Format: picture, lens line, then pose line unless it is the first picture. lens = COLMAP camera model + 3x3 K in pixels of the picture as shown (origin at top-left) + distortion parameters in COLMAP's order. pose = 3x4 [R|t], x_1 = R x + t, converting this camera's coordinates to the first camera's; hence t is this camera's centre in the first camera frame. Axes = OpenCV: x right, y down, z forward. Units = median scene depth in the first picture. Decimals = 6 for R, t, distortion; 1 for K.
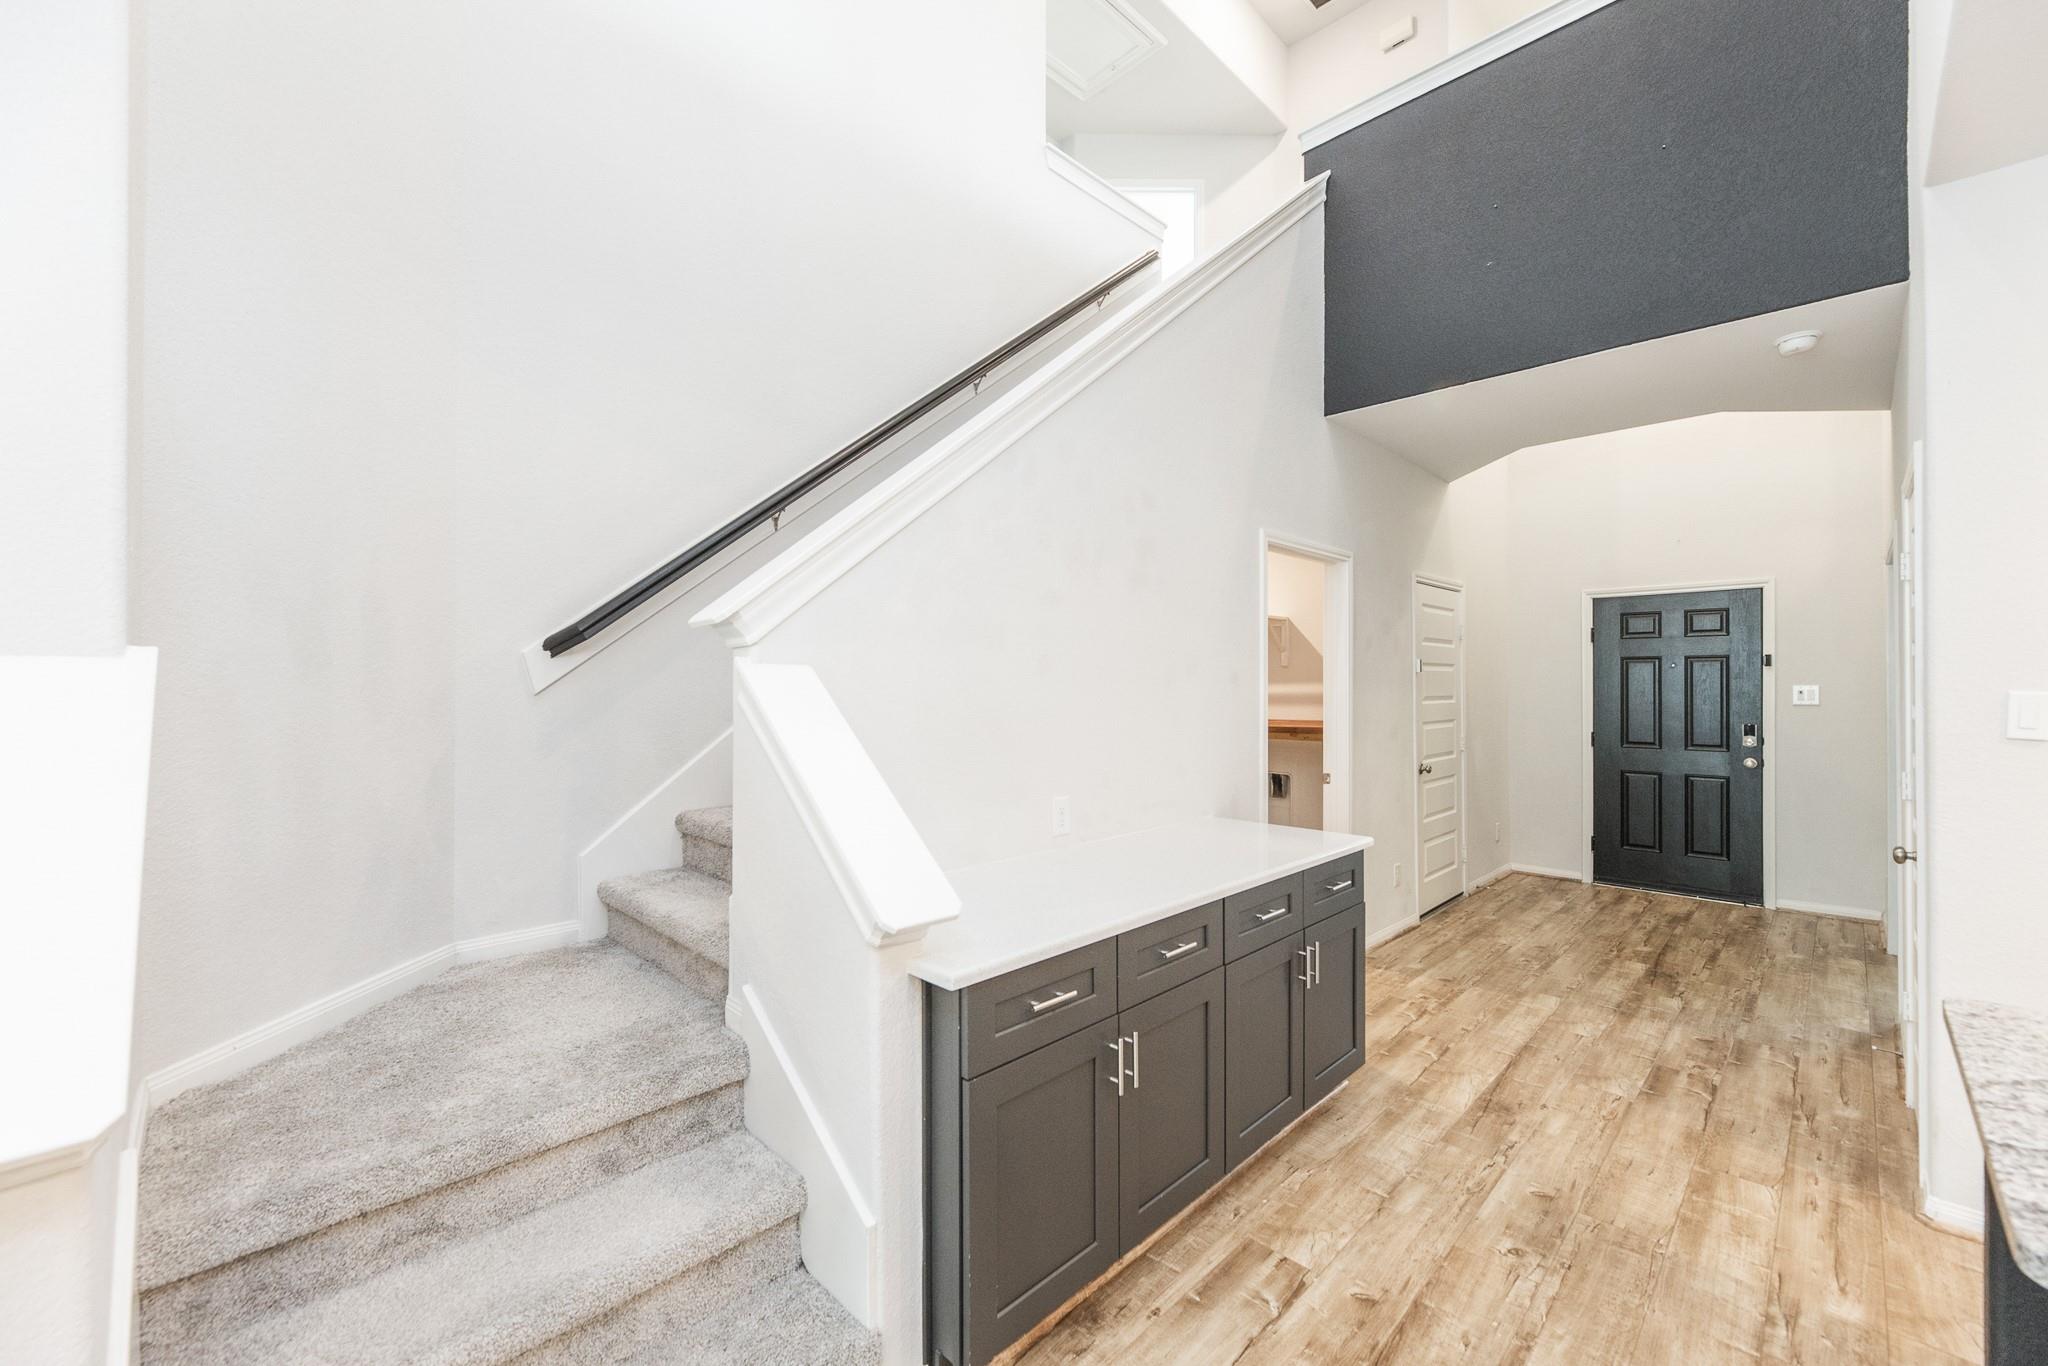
lens RADIAL K [[828.5, 0, 1029.8], [0, 828.5, 676.5], [0, 0, 1]] dist [-0.001765, -0.000802]
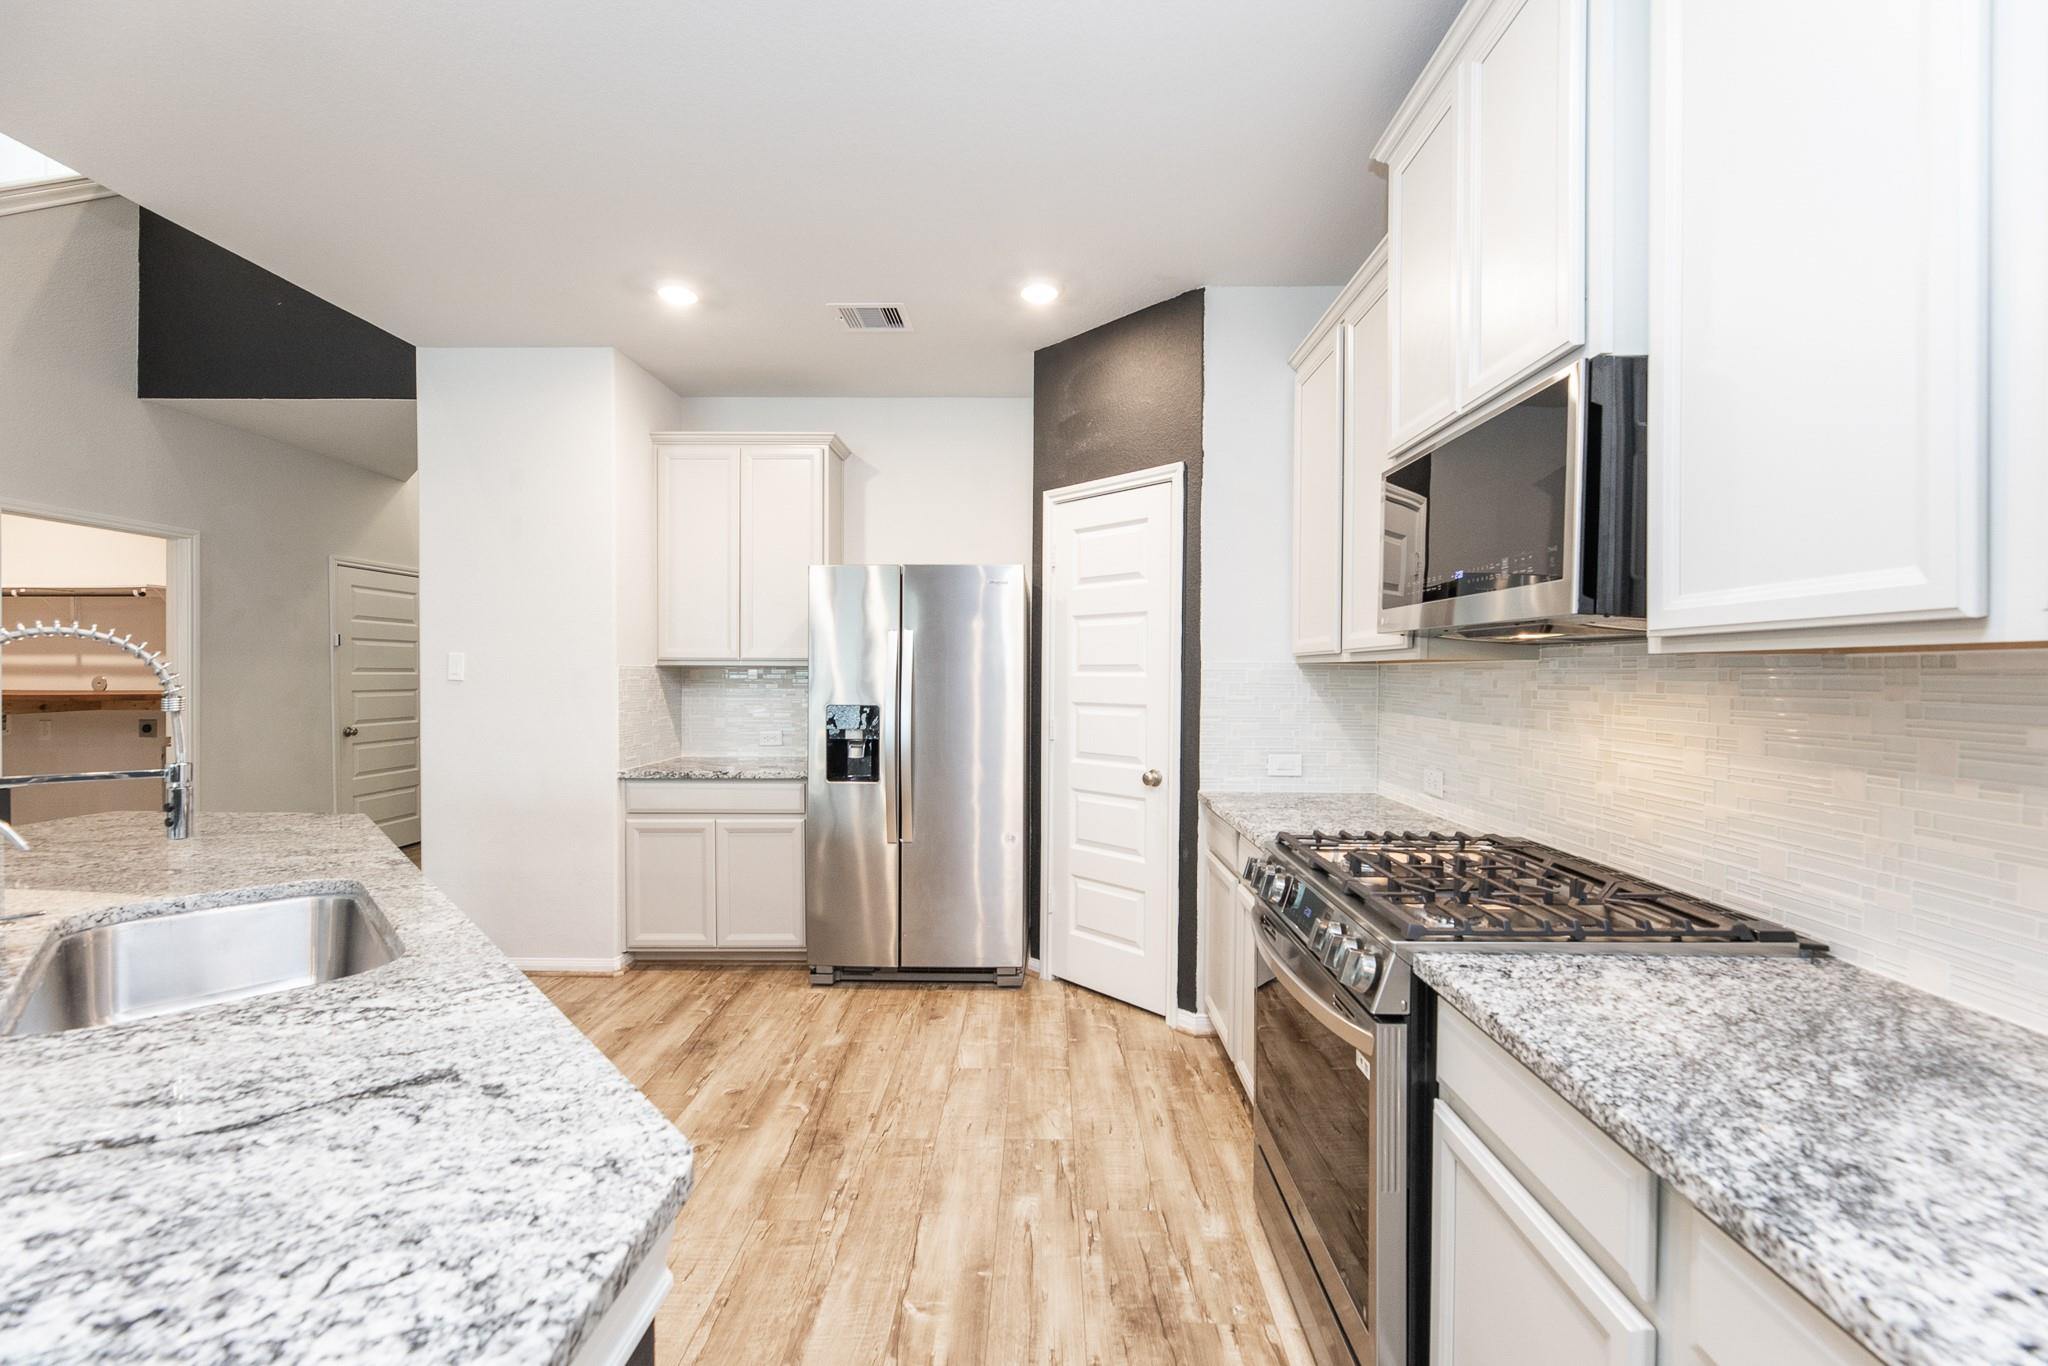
lens RADIAL K [[828.5, 0, 1036.7], [0, 828.5, 675.8], [0, 0, 1]] dist [-0.001765, -0.000802]
pose [[0.712351, 0.005765, 0.701799, 0.855623], [-0.012059, 0.999919, 0.004027, 0.046181], [-0.701719, -0.011332, 0.712363, -1.100347]]
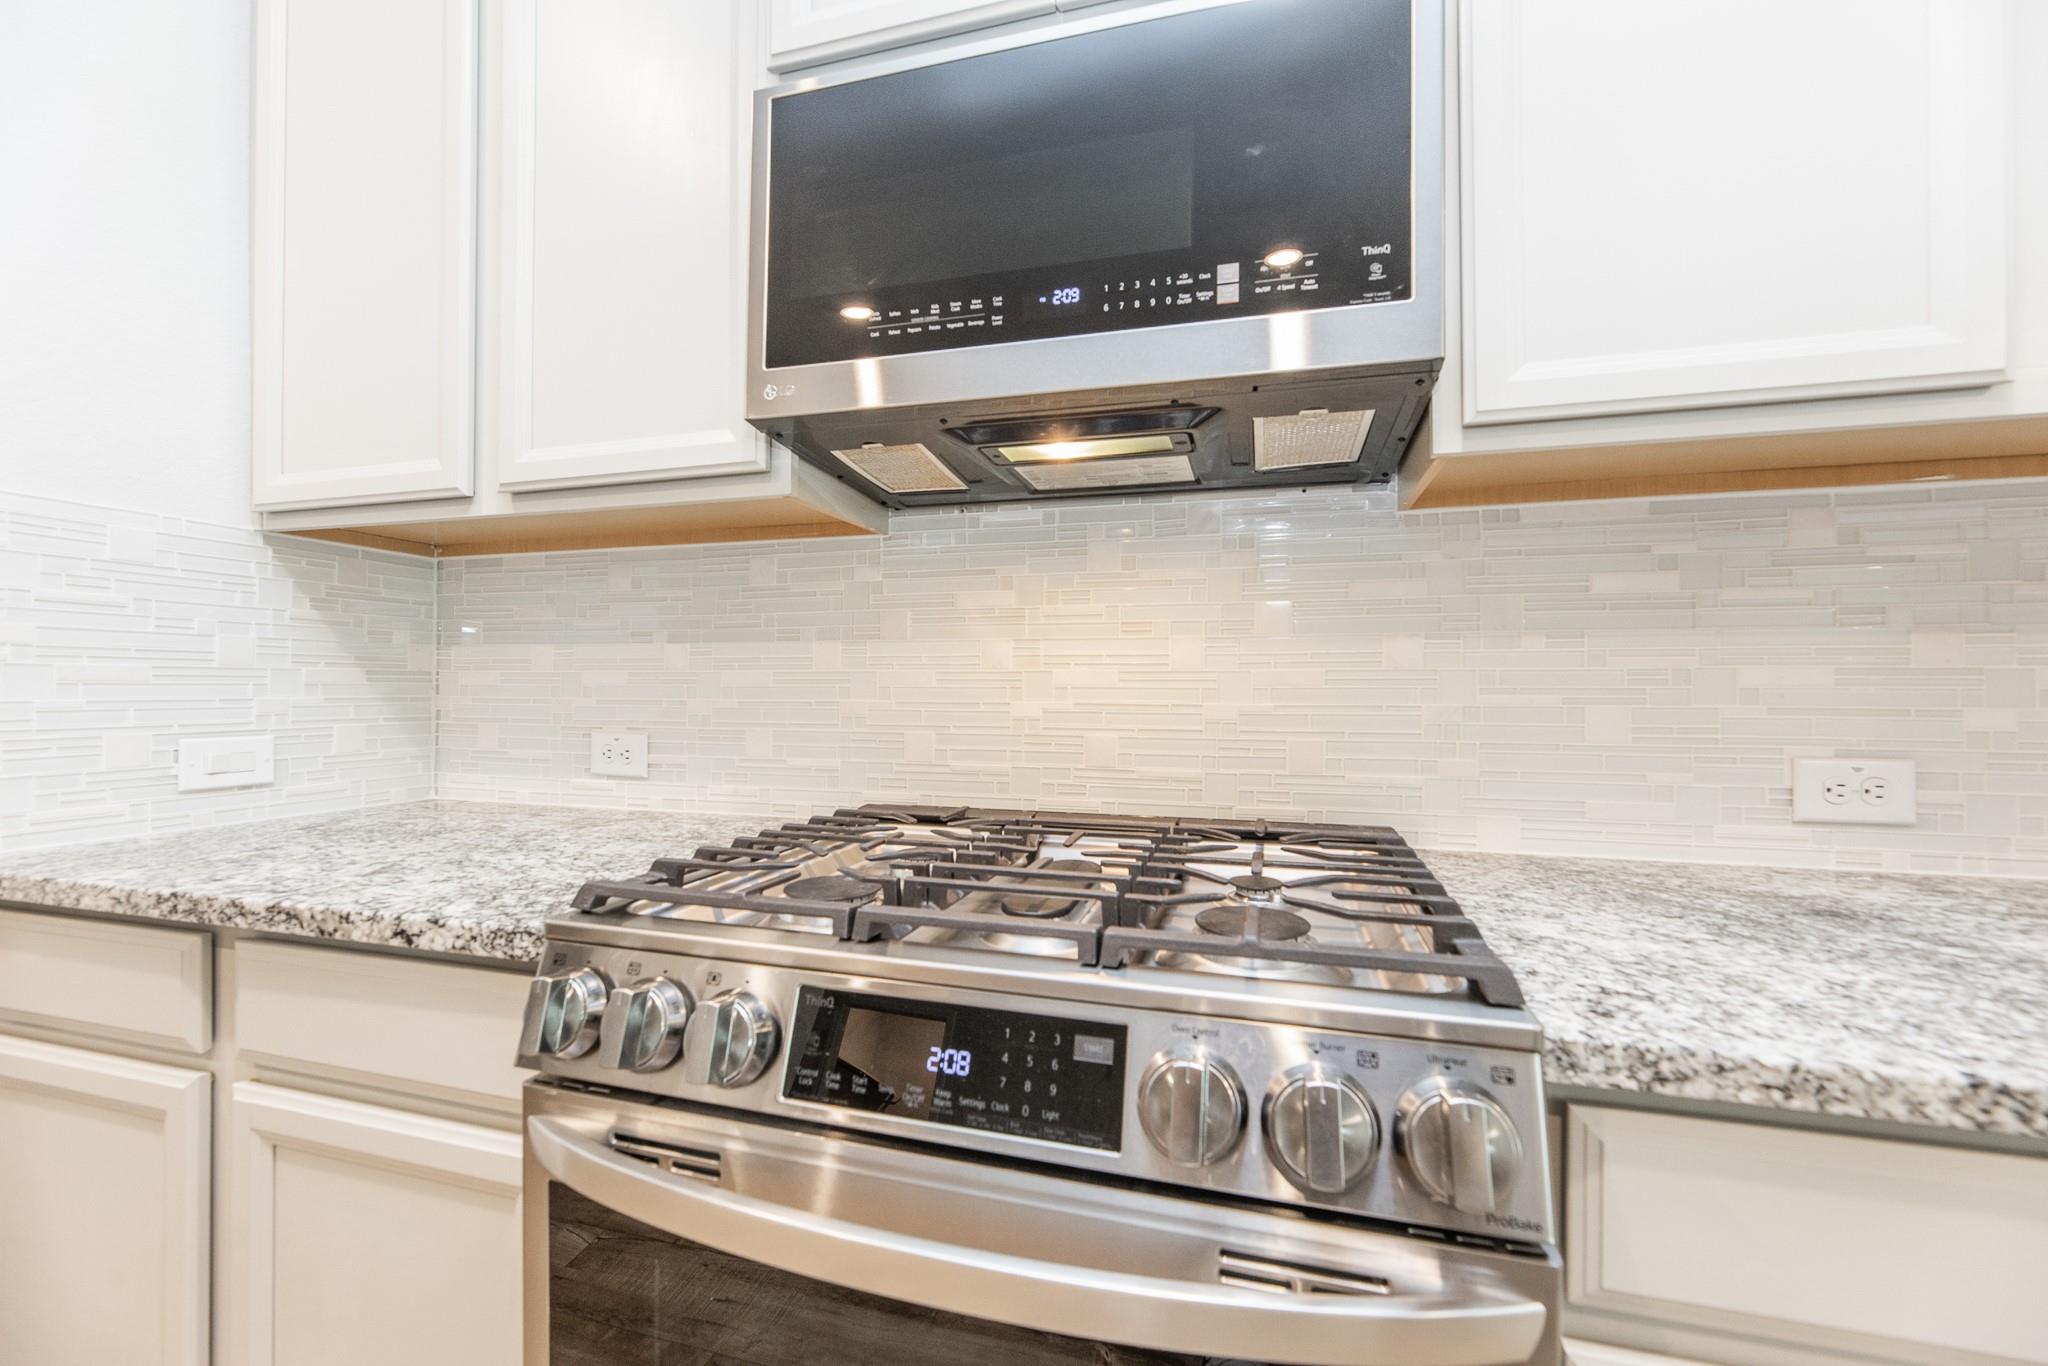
lens RADIAL K [[828.5, 0, 1038.8], [0, 828.5, 687.1], [0, 0, 1]] dist [-0.001765, -0.000802]
pose [[-0.486494, 0.004870, 0.873670, 1.339737], [-0.004193, 0.999960, -0.007909, 0.148819], [-0.873674, -0.007511, -0.486455, -0.607872]]
